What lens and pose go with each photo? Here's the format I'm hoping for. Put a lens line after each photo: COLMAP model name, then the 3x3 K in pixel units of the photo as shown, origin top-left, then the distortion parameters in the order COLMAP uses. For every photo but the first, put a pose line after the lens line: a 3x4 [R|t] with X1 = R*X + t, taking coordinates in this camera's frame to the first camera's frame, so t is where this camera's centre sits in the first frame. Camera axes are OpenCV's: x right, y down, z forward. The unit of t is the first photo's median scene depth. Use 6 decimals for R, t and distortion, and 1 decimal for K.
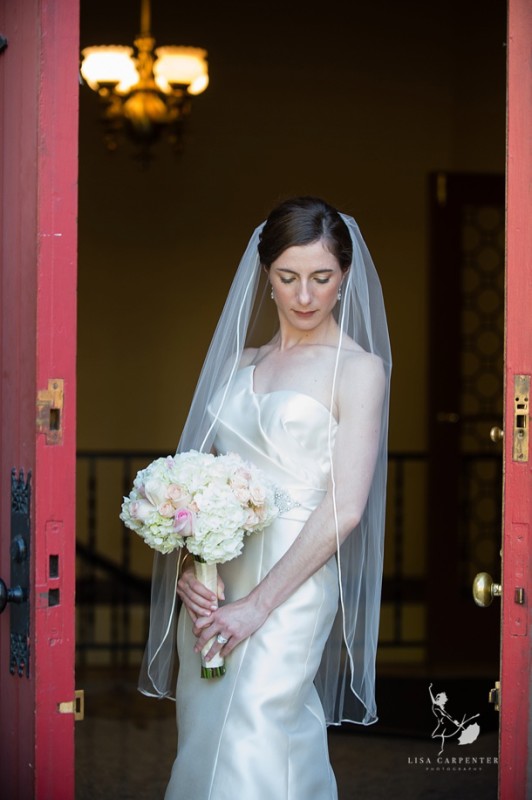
lens RADIAL K [[2058.3, 0, 267.4], [0, 2058.3, 396.5], [0, 0, 1]] dist [-0.121929, 0.000000]
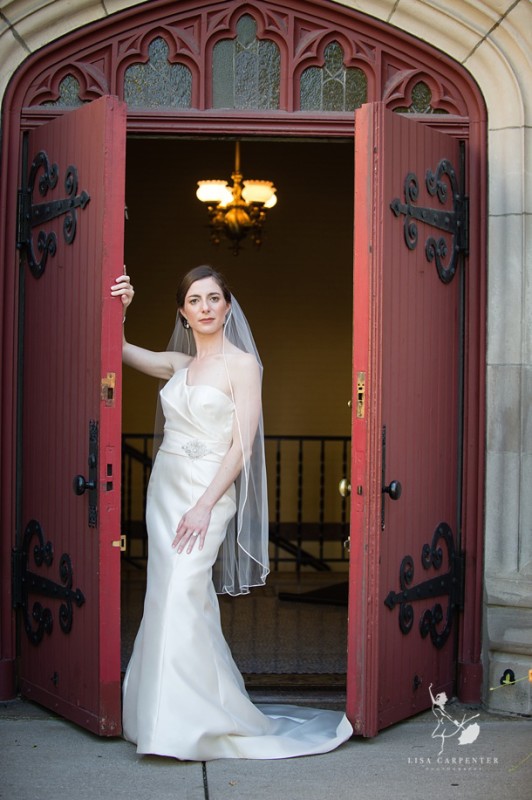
lens RADIAL K [[1604.0, 0, 268.1], [0, 1604.0, 388.7], [0, 0, 1]] dist [-0.352258, 0.000000]
pose [[0.993375, 0.005057, -0.114806, 0.209832], [-0.007202, 0.999807, -0.018282, 0.032479], [0.114691, 0.018988, 0.993220, -0.463180]]
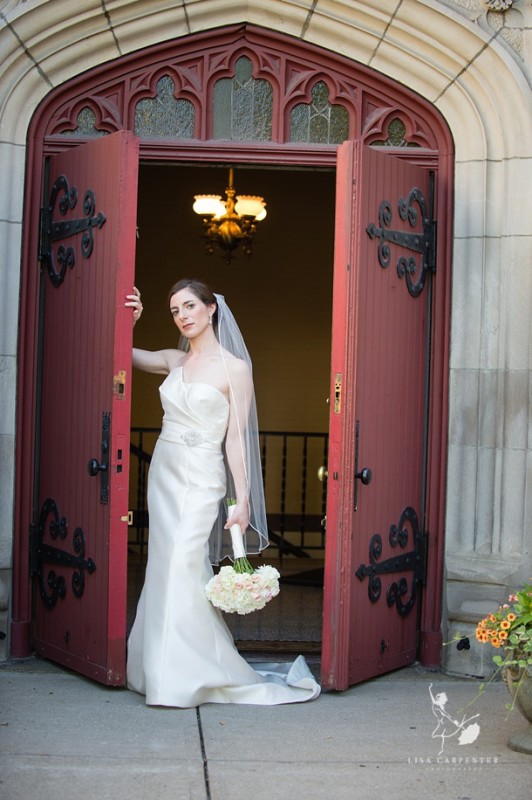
lens RADIAL K [[1604.0, 0, 267.0], [0, 1604.0, 399.2], [0, 0, 1]] dist [-0.352258, 0.000000]
pose [[0.994145, 0.022219, -0.105742, 0.229313], [-0.023550, 0.999658, -0.011359, 0.037594], [0.105453, 0.013783, 0.994329, -0.675656]]
